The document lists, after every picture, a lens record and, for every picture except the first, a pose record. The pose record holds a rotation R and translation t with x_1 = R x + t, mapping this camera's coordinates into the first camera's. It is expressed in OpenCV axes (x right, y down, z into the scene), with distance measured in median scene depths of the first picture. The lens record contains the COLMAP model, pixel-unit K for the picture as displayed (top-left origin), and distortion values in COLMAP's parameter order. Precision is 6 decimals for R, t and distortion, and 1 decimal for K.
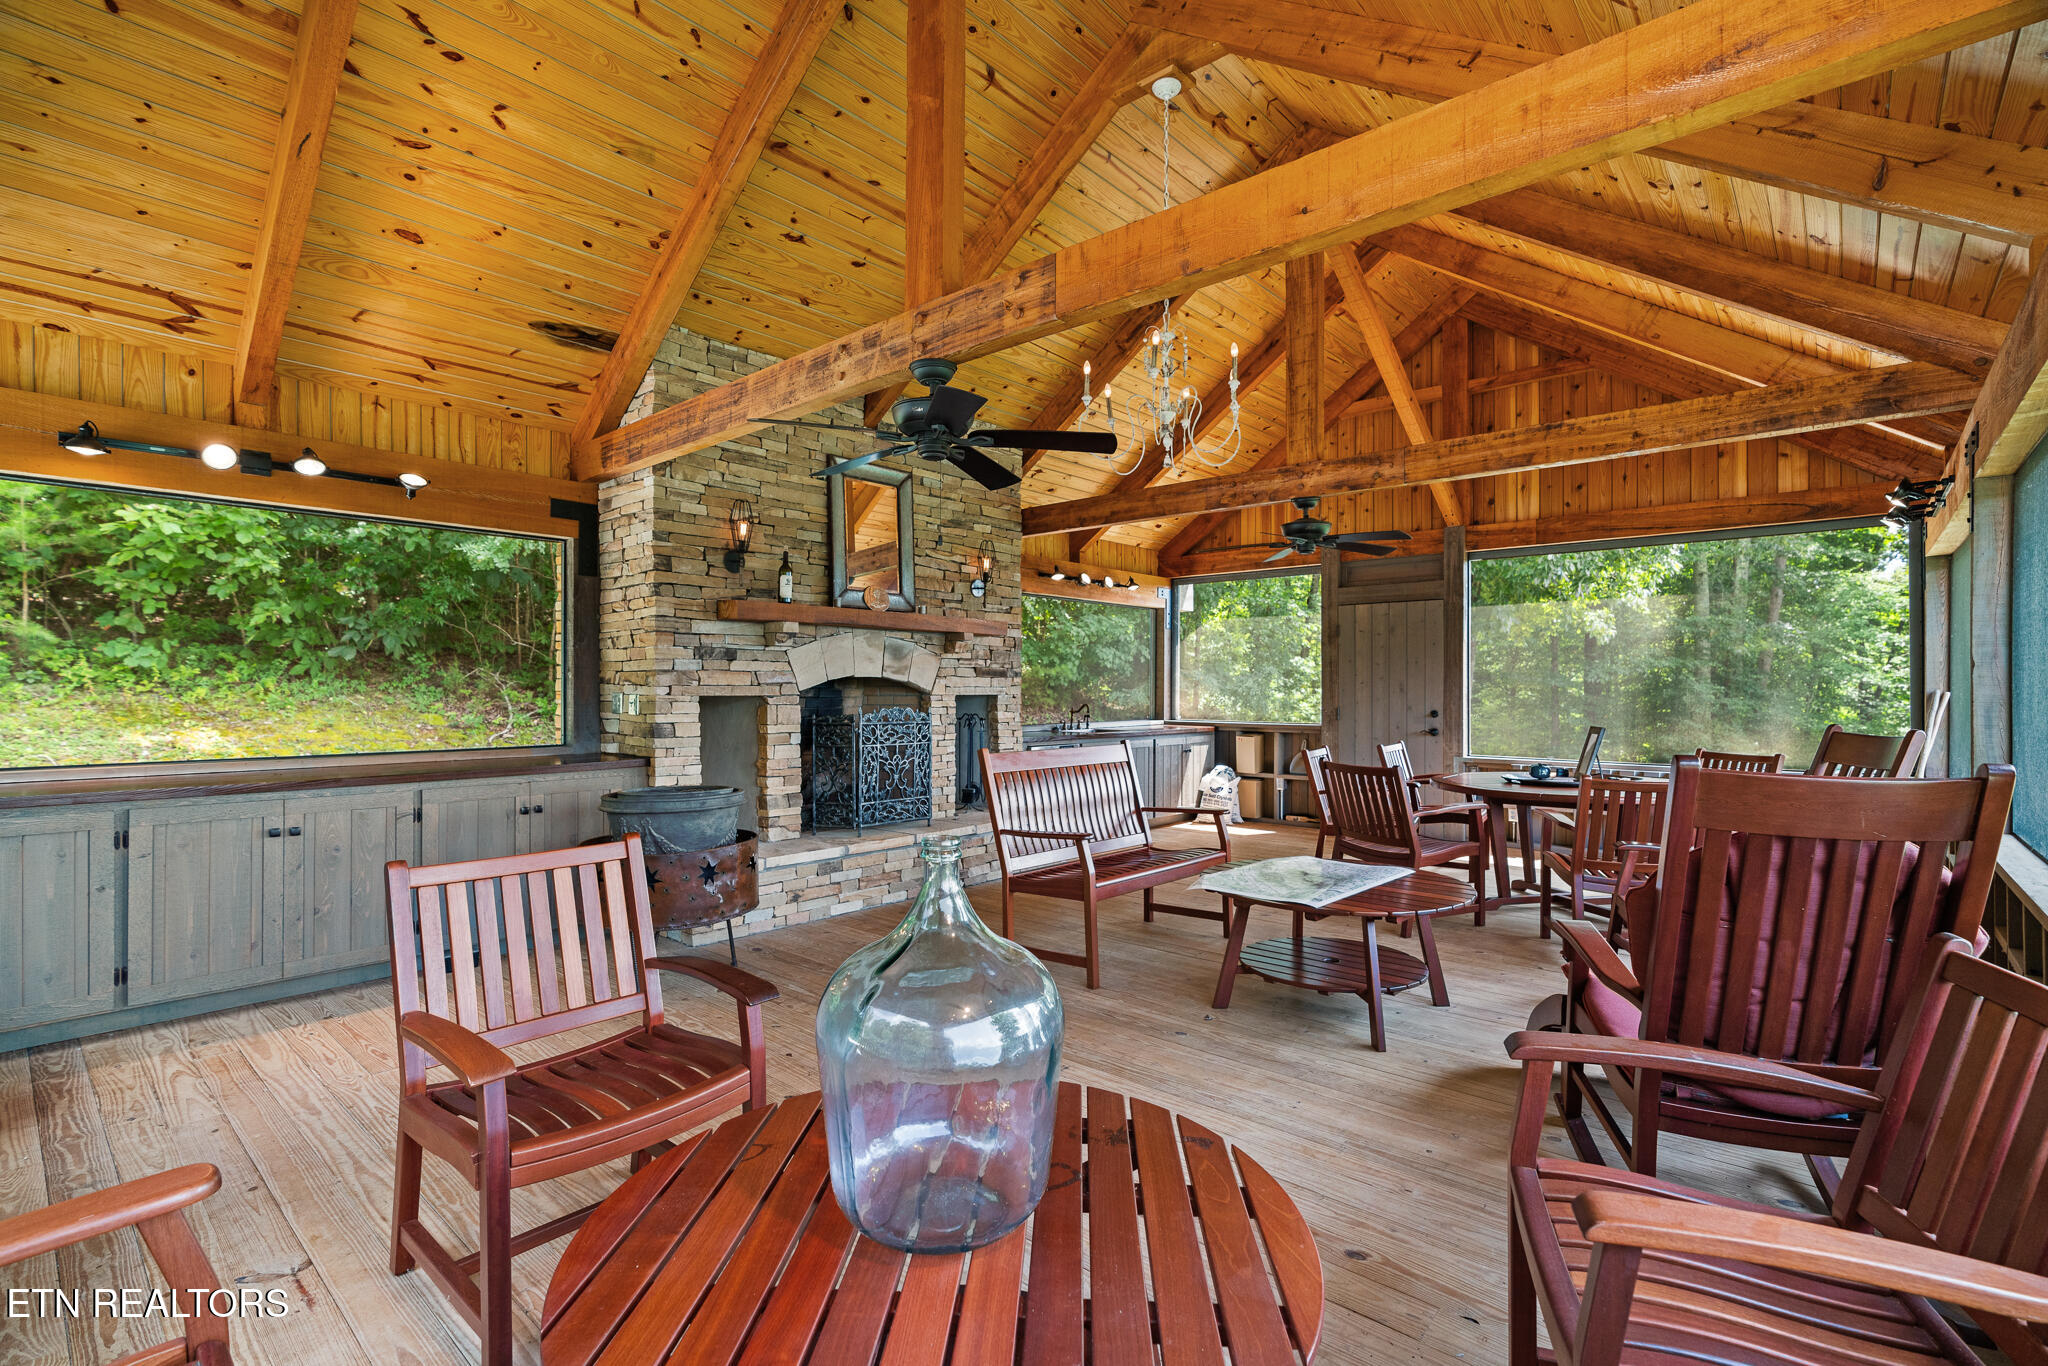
lens RADIAL K [[932.0, 0, 1030.5], [0, 932.0, 689.2], [0, 0, 1]] dist [-0.013847, -0.000030]
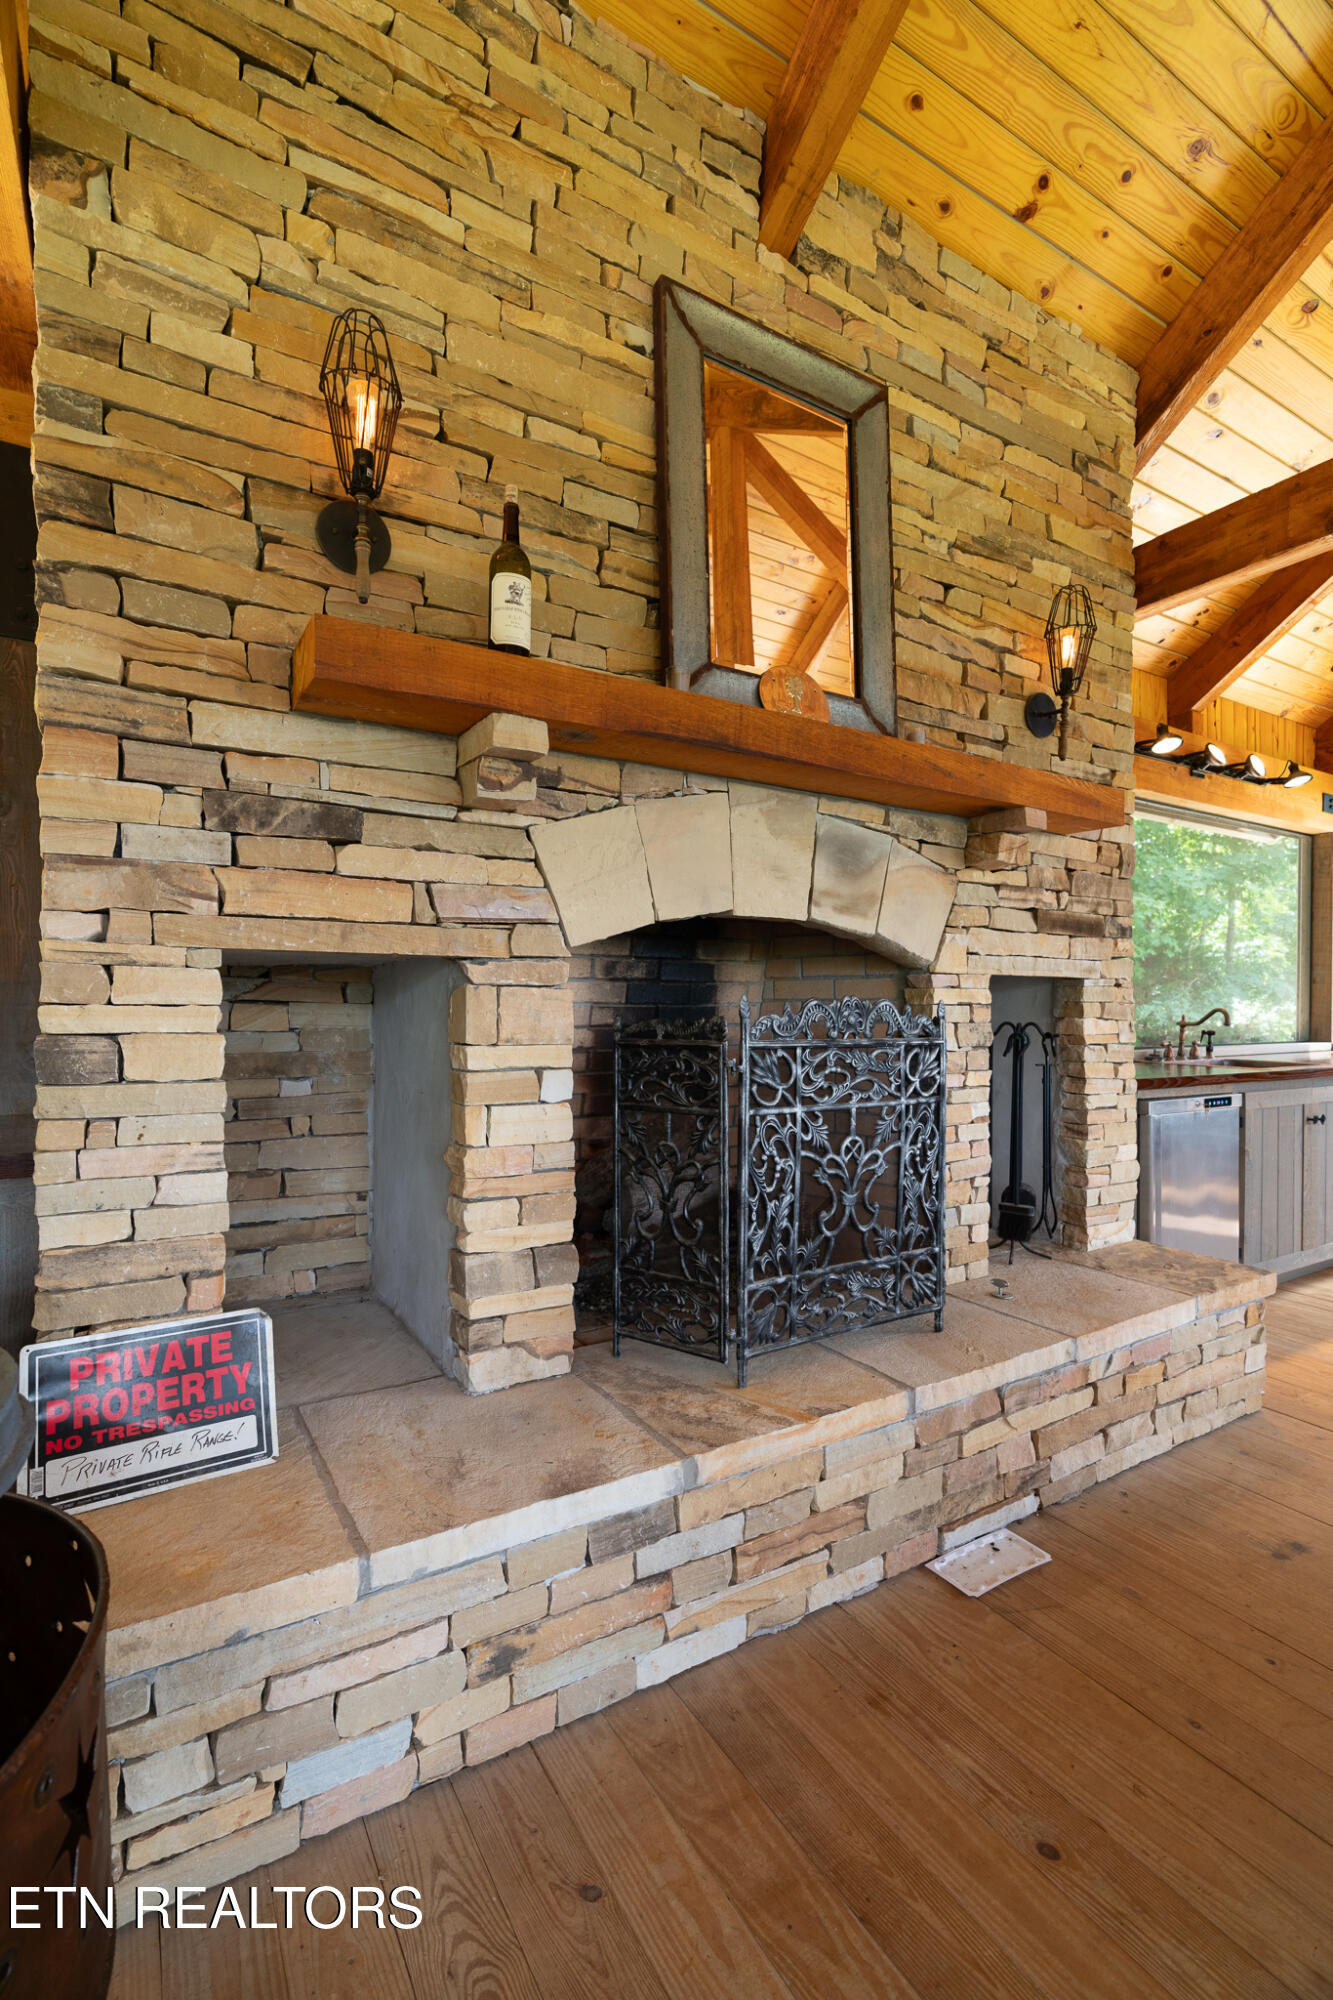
lens RADIAL K [[910.2, 0, 664.7], [0, 910.2, 1003.3], [0, 0, 1]] dist [-0.013847, -0.000030]
pose [[0.952926, 0.002061, -0.303195, -0.110452], [-0.002887, 0.999993, -0.002275, 0.022933], [0.303189, 0.003043, 0.952926, 0.675440]]
